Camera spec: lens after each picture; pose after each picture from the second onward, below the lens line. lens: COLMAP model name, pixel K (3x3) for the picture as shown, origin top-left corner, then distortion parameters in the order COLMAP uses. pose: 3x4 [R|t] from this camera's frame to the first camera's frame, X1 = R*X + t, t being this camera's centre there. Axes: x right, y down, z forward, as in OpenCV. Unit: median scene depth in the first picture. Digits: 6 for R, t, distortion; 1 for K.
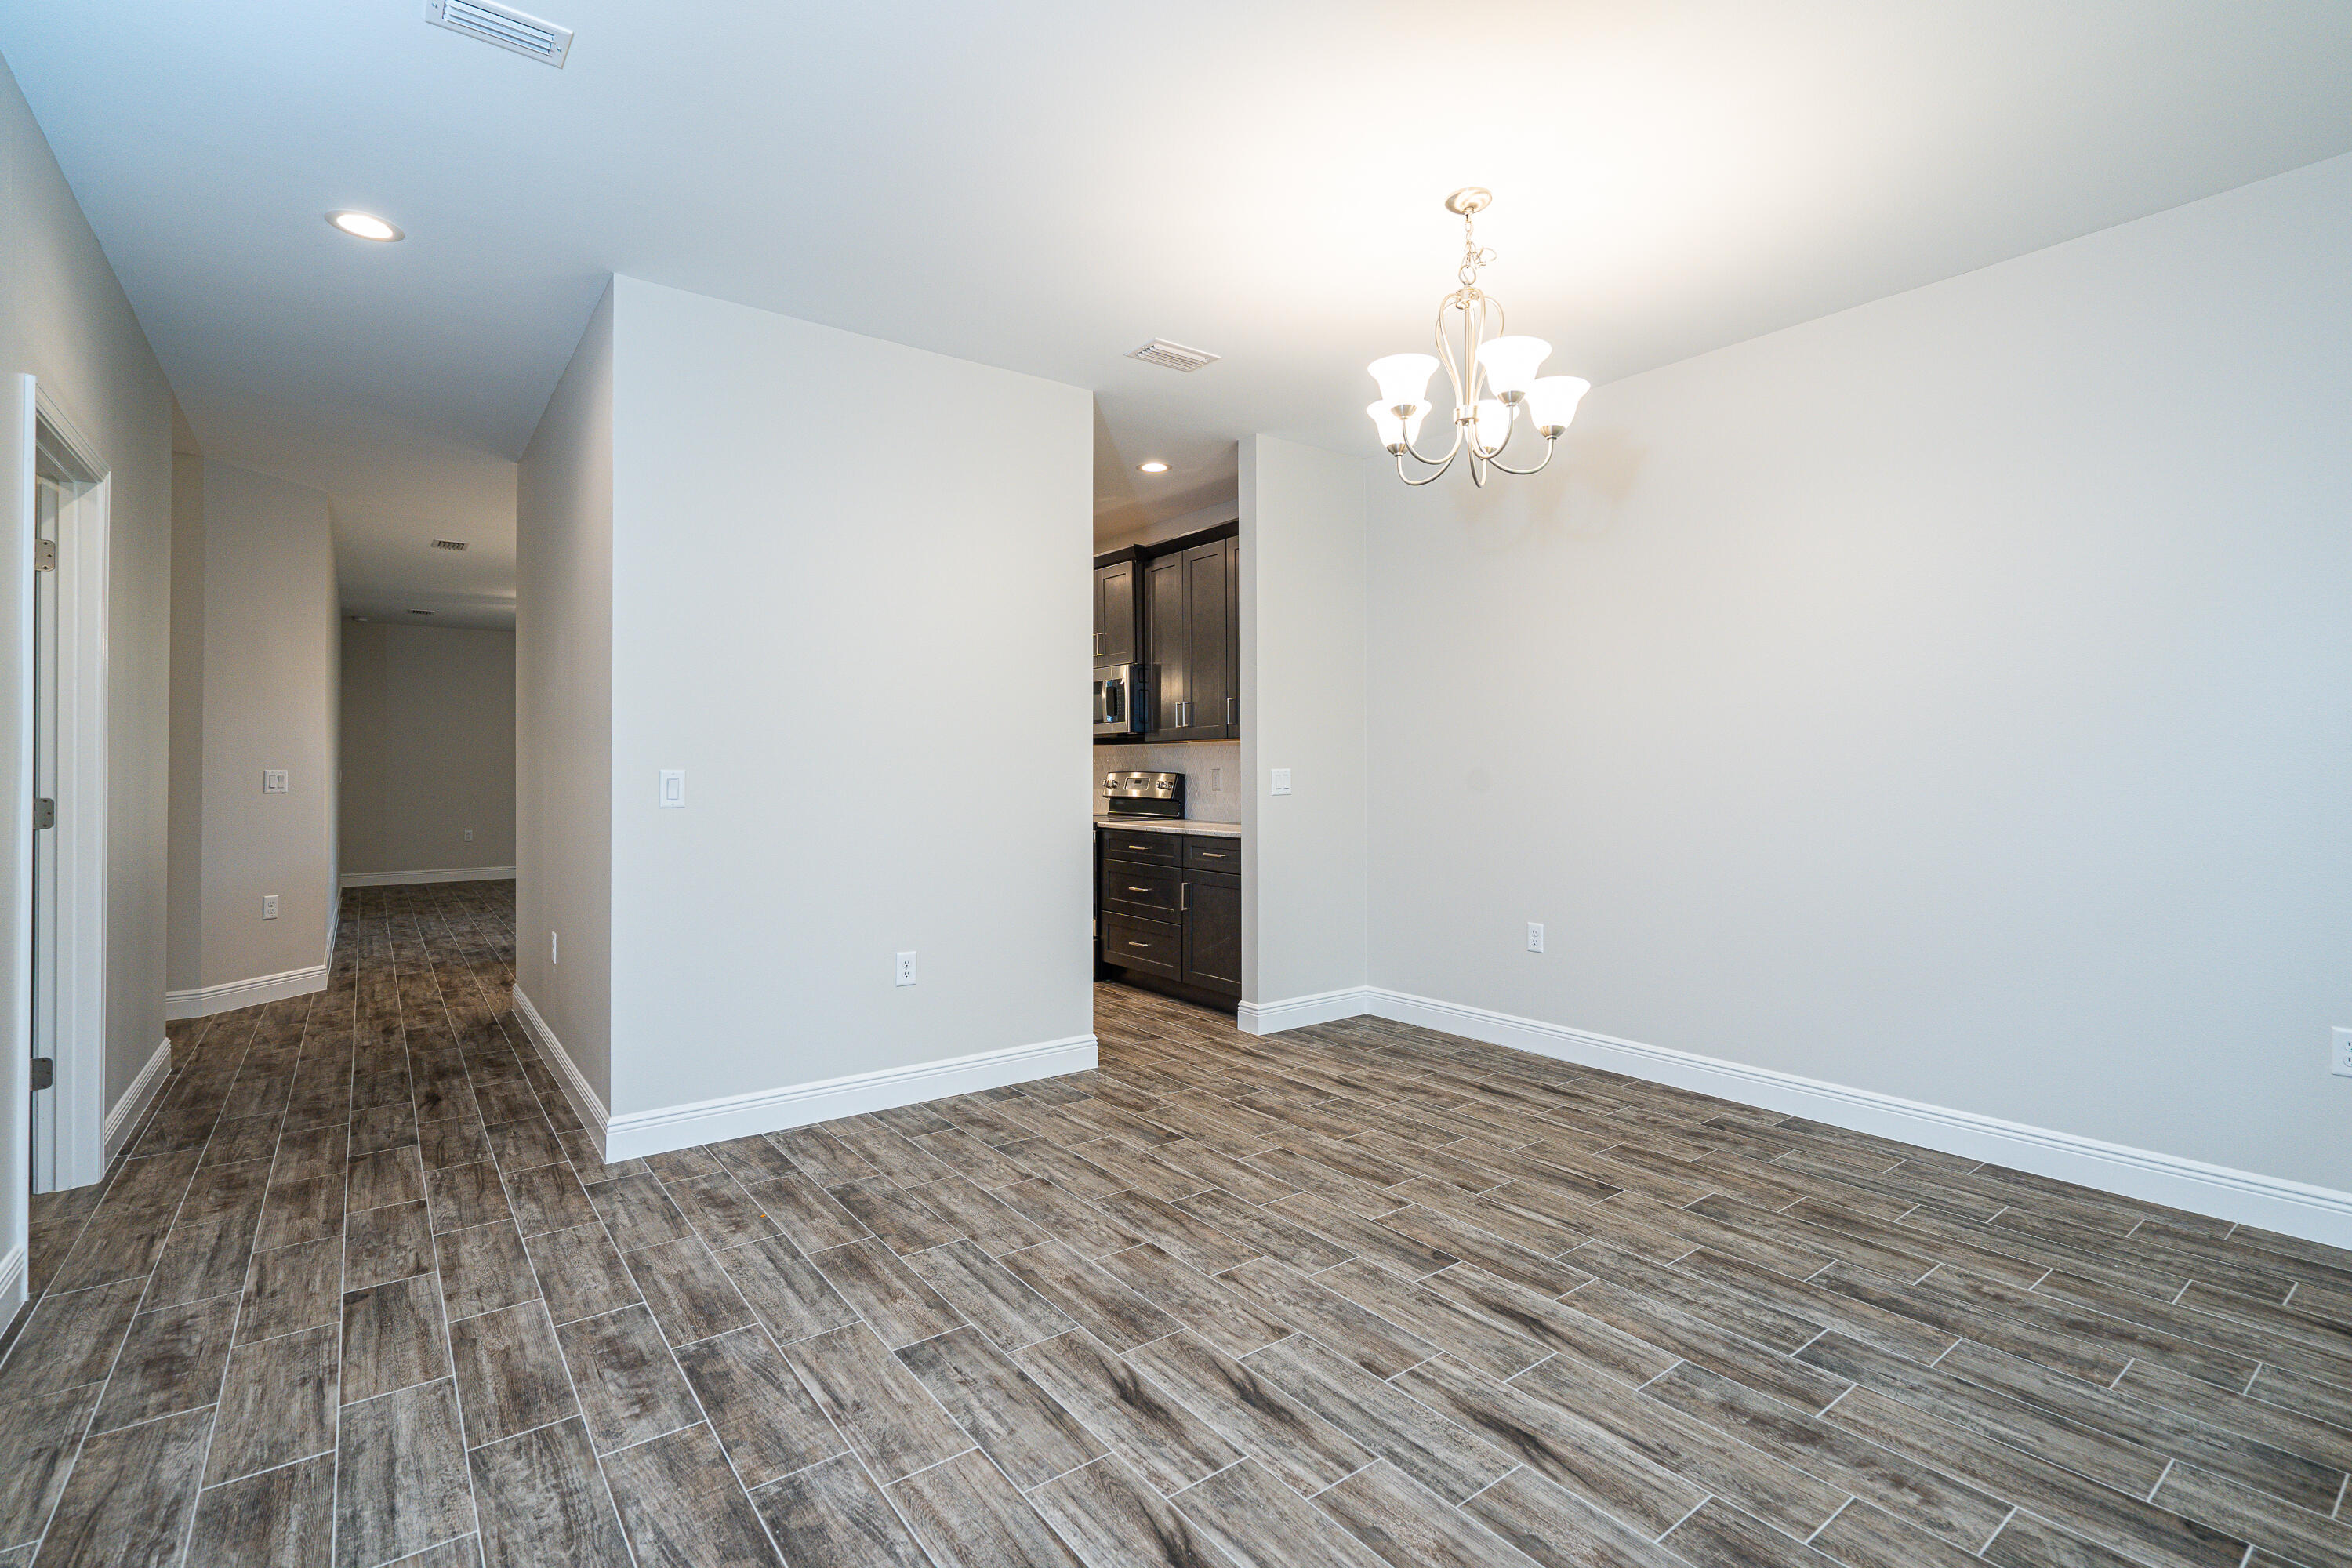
lens RADIAL K [[1071.7, 0, 1188.3], [0, 1071.7, 785.7], [0, 0, 1]] dist [-0.003346, 0.000926]
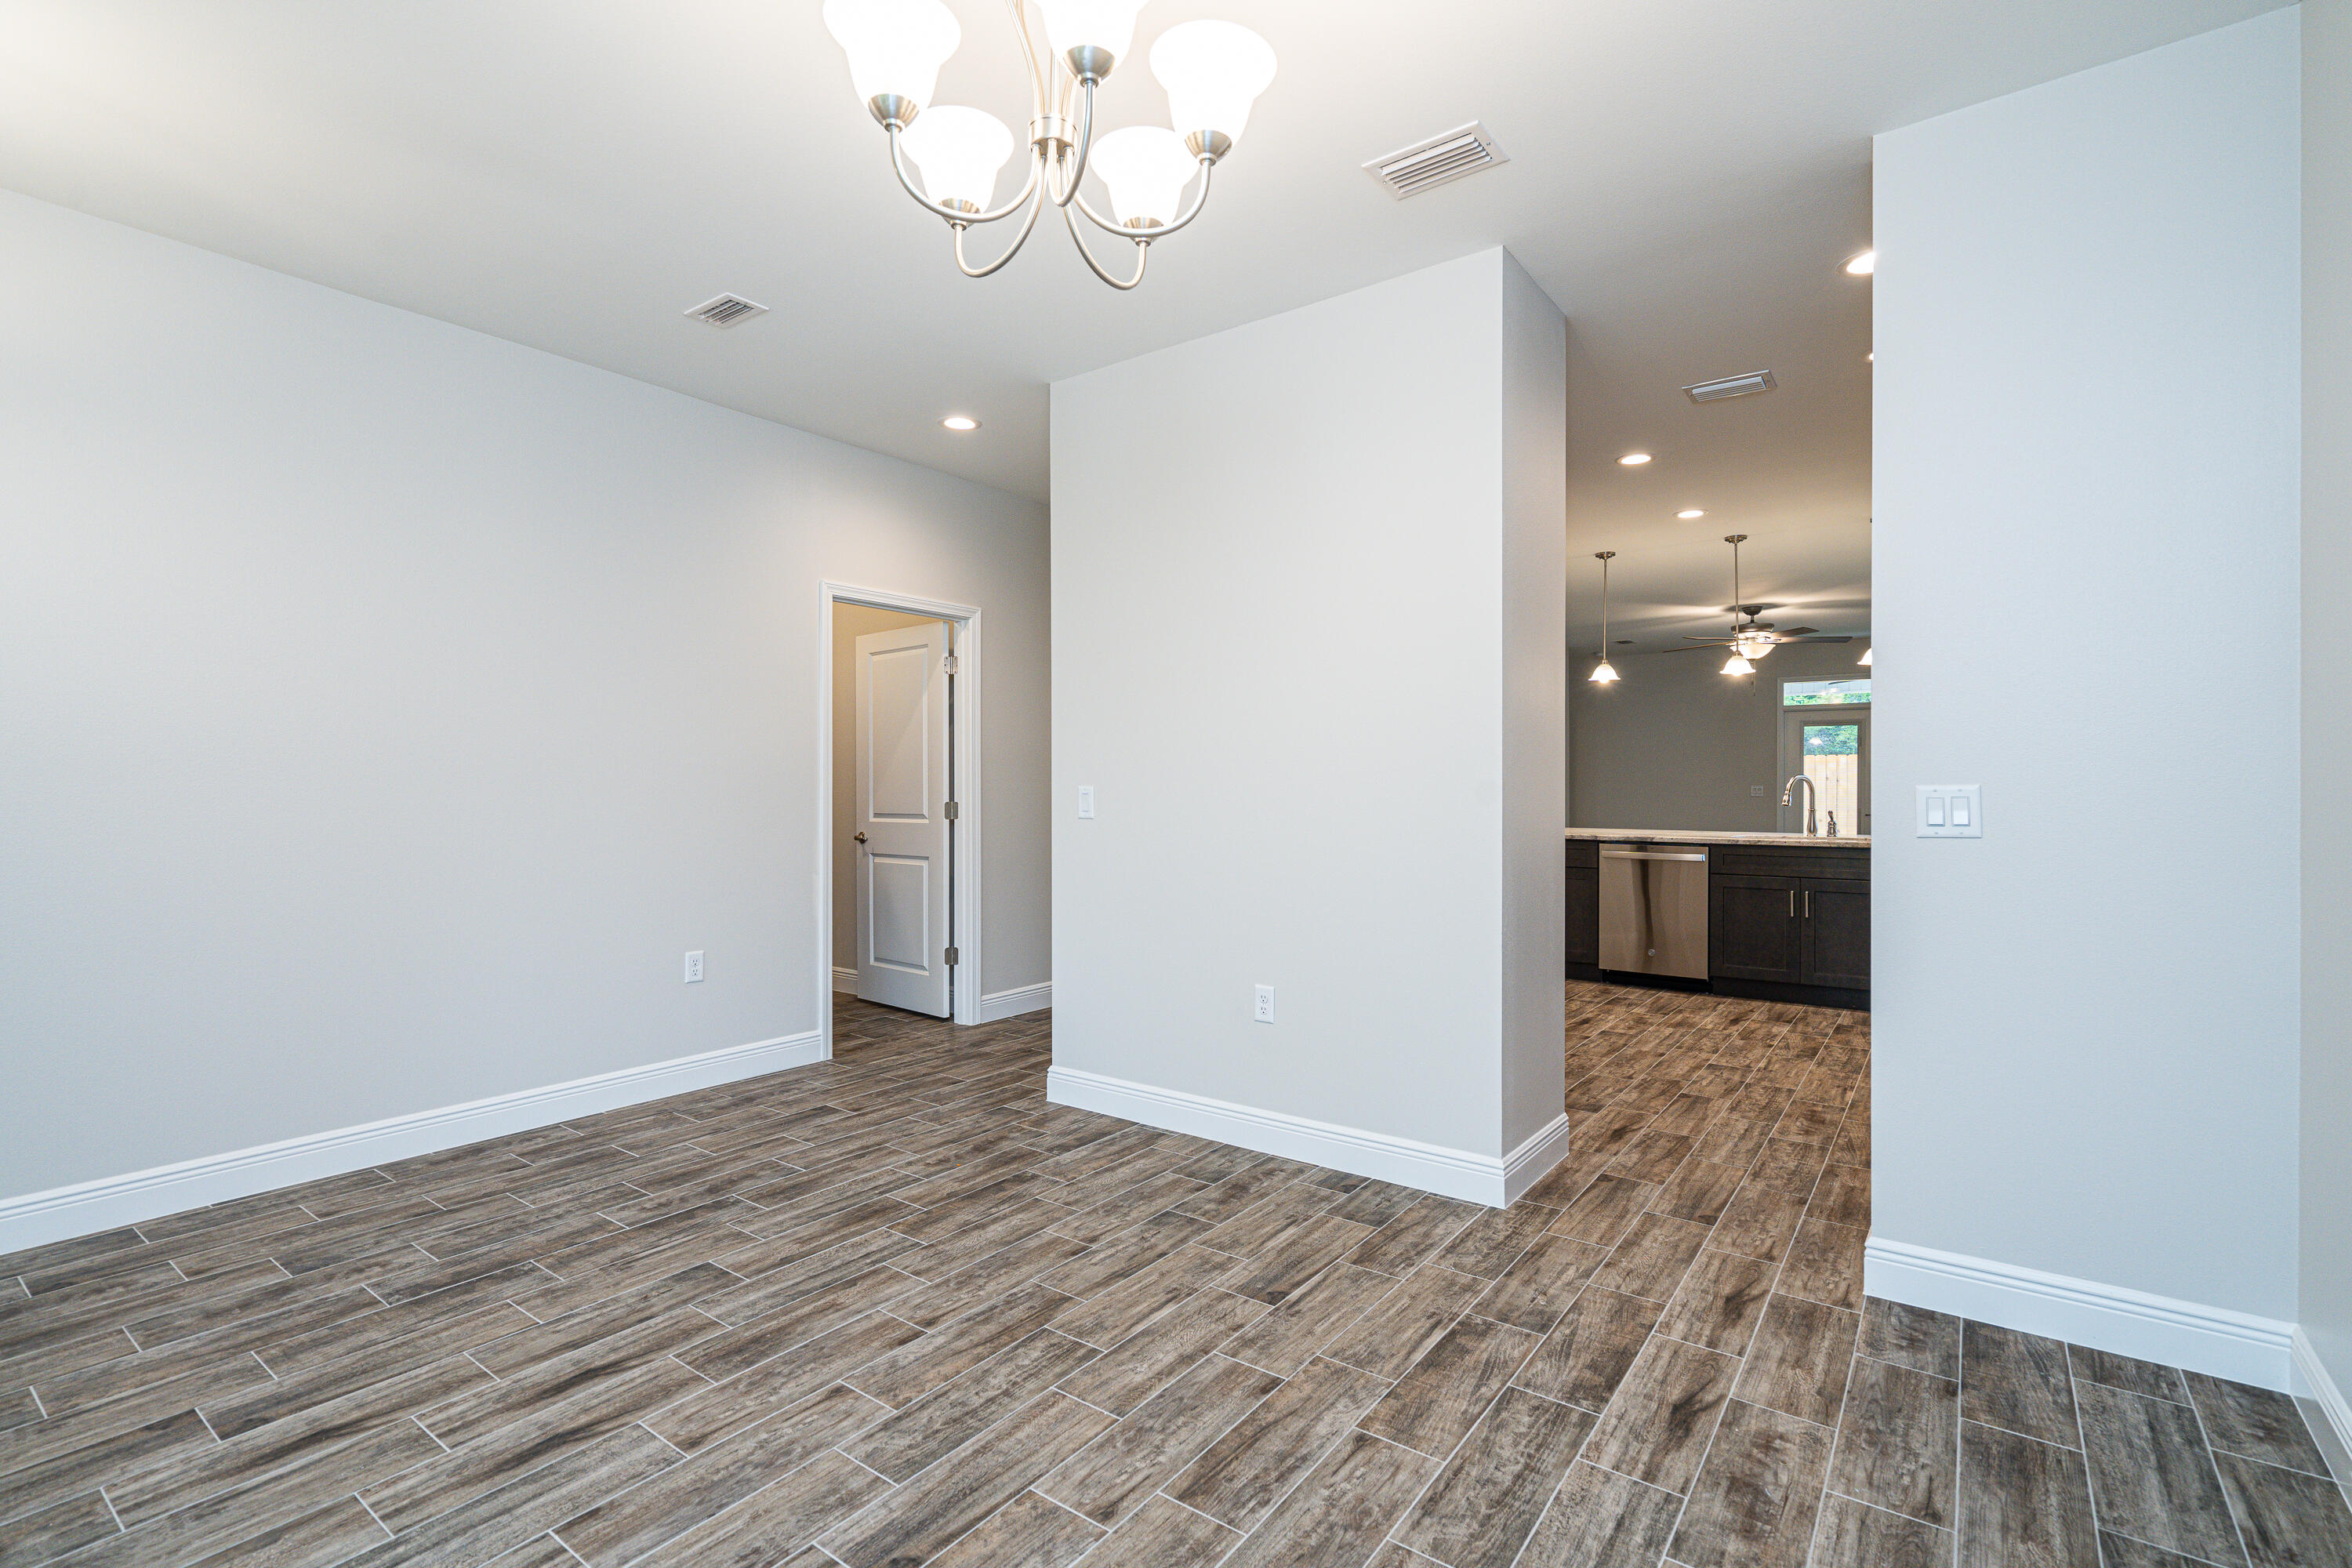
lens RADIAL K [[1081.0, 0, 1176.0], [0, 1081.0, 841.3], [0, 0, 1]] dist [-0.001903, 0.001062]
pose [[0.274488, 0.049371, -0.960322, 0.850262], [-0.013853, 0.998780, 0.047389, -0.015163], [0.961491, 0.000296, 0.274837, 0.965095]]
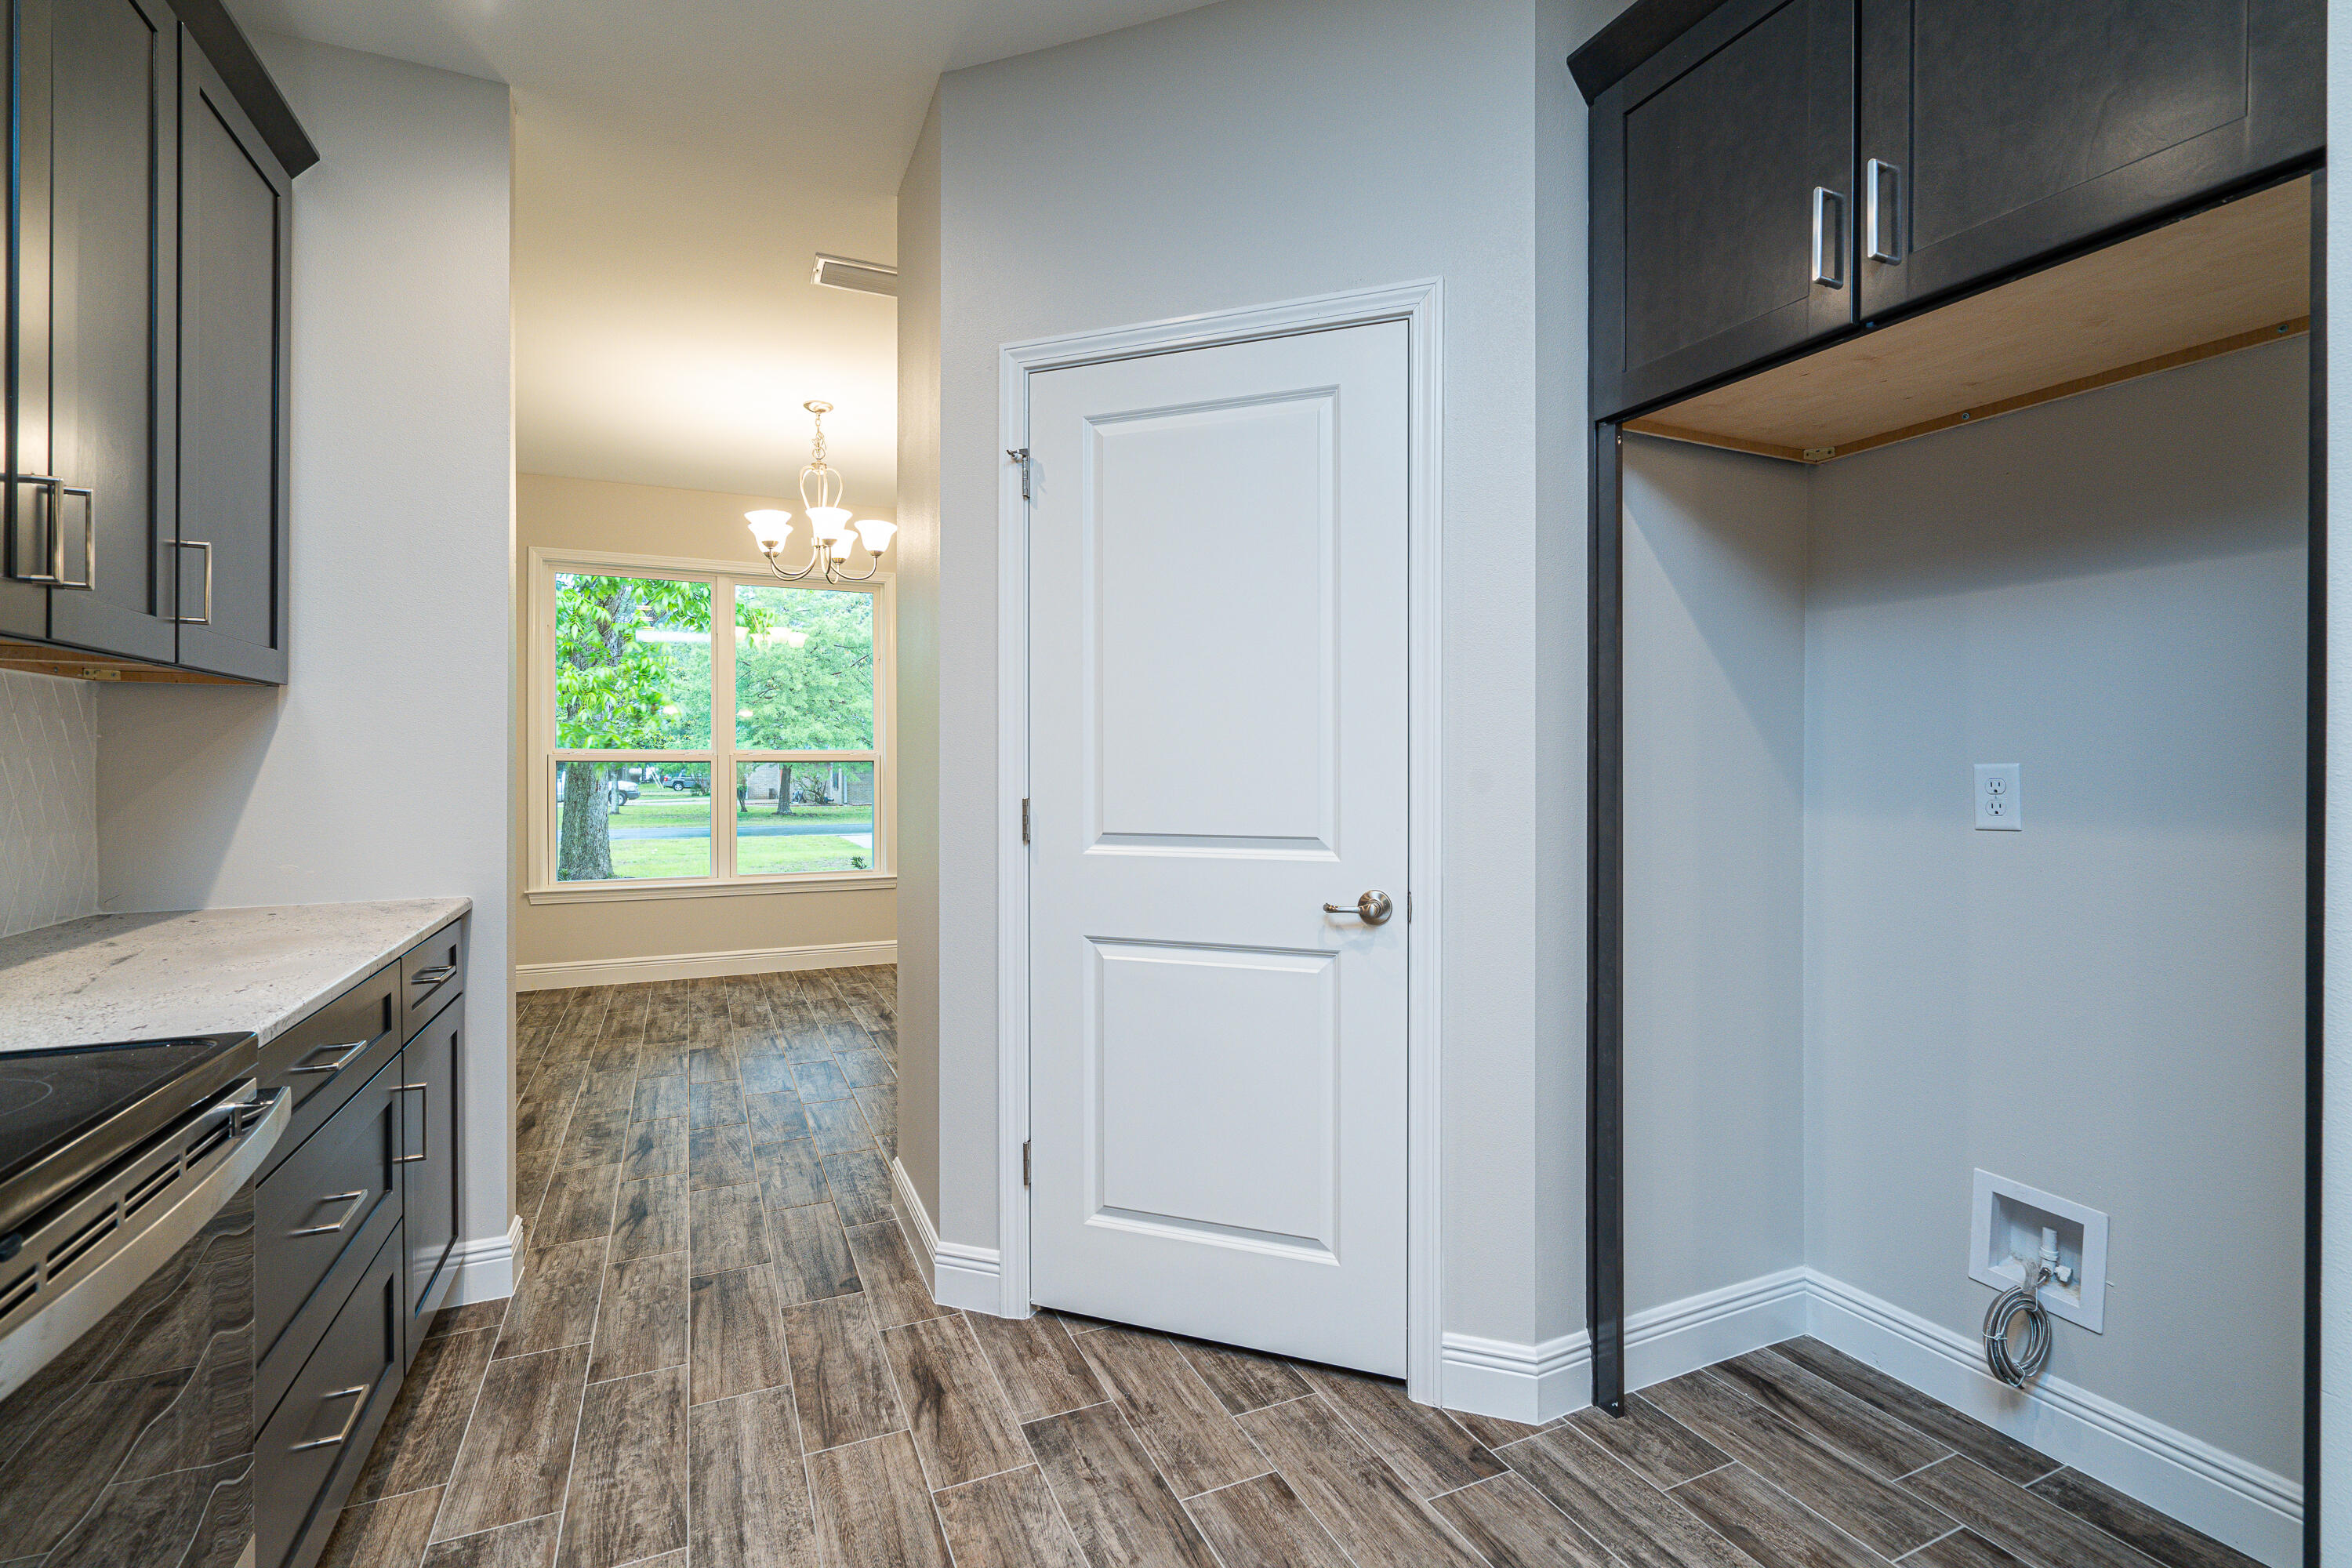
lens RADIAL K [[1070.3, 0, 1170.6], [0, 1070.3, 774.5], [0, 0, 1]] dist [-0.003310, 0.000885]
pose [[-0.973463, -0.001055, 0.228844, -0.660369], [0.003932, 0.999765, 0.021337, -0.035366], [-0.228812, 0.021670, -0.973229, 2.599283]]
